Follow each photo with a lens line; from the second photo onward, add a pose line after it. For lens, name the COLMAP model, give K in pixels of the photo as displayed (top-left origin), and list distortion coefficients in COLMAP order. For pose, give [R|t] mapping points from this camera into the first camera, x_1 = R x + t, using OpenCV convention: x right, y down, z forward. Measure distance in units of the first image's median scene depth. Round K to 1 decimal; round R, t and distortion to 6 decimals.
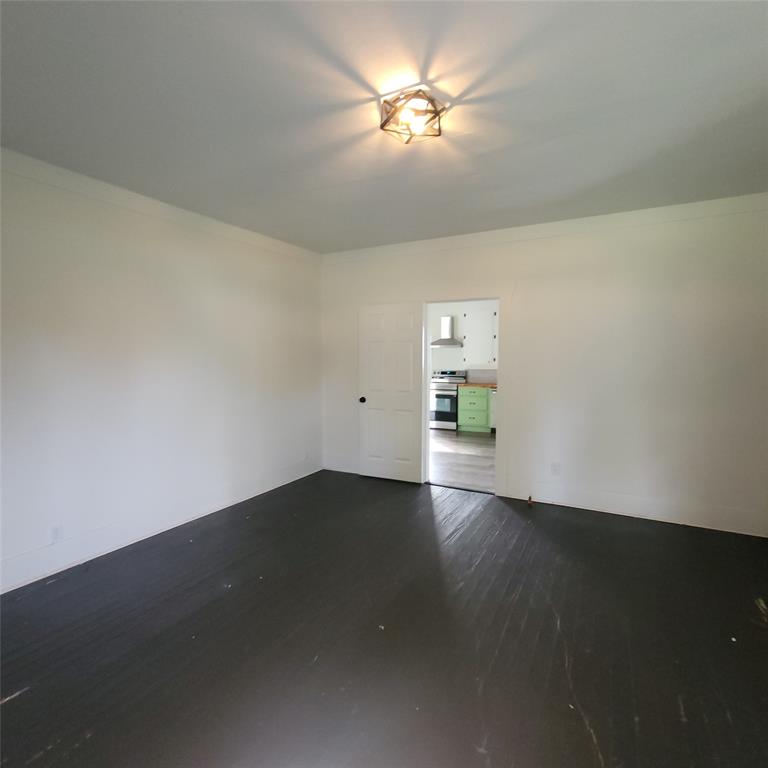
lens RADIAL K [[420.5, 0, 380.7], [0, 420.5, 385.7], [0, 0, 1]] dist [-0.005176, -0.000323]
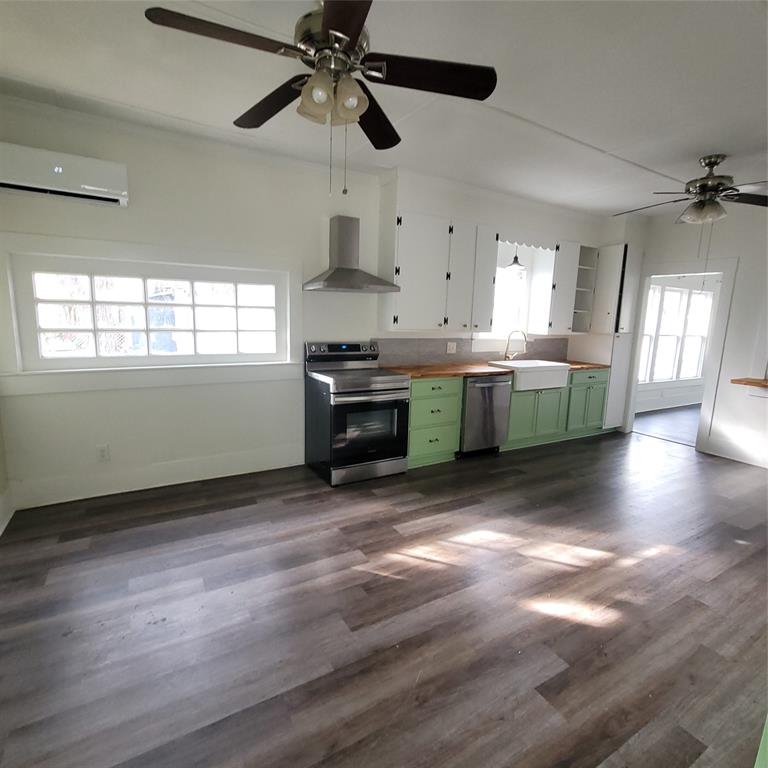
lens RADIAL K [[420.5, 0, 380.7], [0, 420.5, 385.7], [0, 0, 1]] dist [-0.005176, -0.000323]
pose [[0.529595, -0.124739, 0.839029, -0.205507], [0.027939, 0.991157, 0.129721, -0.048529], [-0.847790, -0.045258, 0.528397, 0.744312]]
